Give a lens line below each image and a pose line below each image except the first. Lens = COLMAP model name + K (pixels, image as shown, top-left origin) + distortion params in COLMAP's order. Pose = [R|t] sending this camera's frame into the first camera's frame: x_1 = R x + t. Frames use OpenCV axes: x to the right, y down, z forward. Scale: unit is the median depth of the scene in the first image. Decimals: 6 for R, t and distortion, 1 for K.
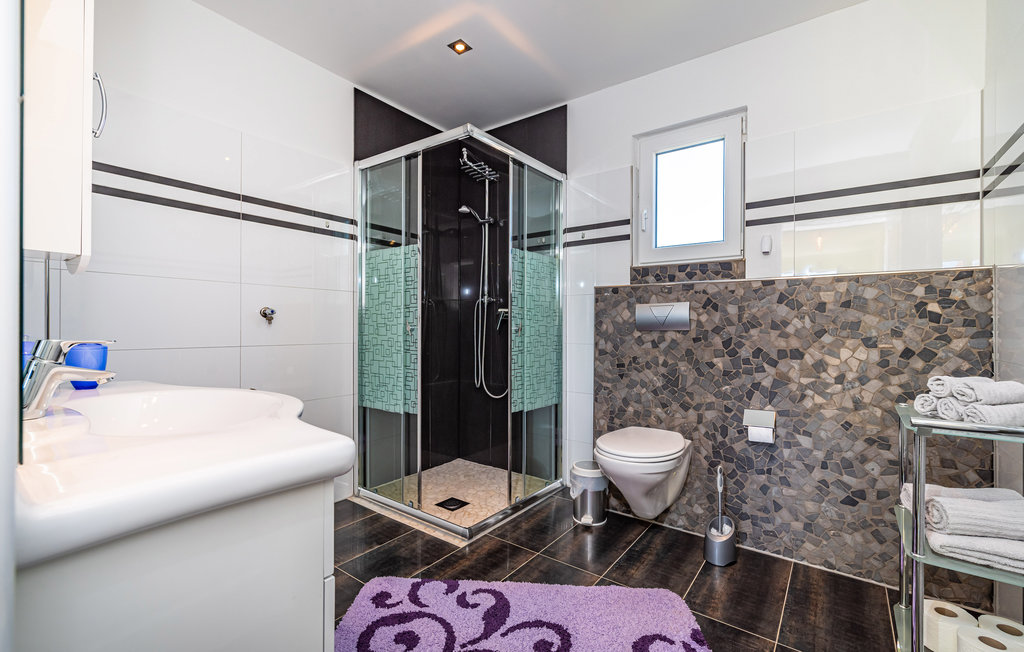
lens RADIAL K [[440.9, 0, 510.3], [0, 440.9, 325.0], [0, 0, 1]] dist [-0.003462, -0.000397]
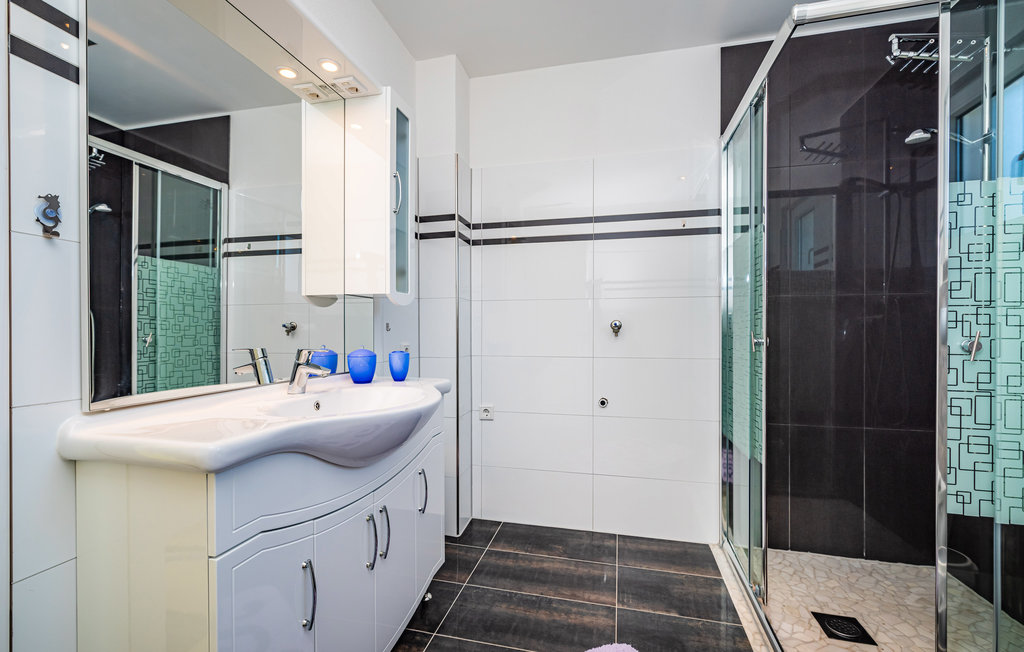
lens RADIAL K [[440.9, 0, 508.8], [0, 440.9, 334.3], [0, 0, 1]] dist [-0.003462, -0.000397]
pose [[0.375237, -0.006834, -0.926904, 0.269399], [0.007048, 0.999965, -0.004519, -0.004612], [0.926902, -0.004837, 0.375272, 0.343068]]
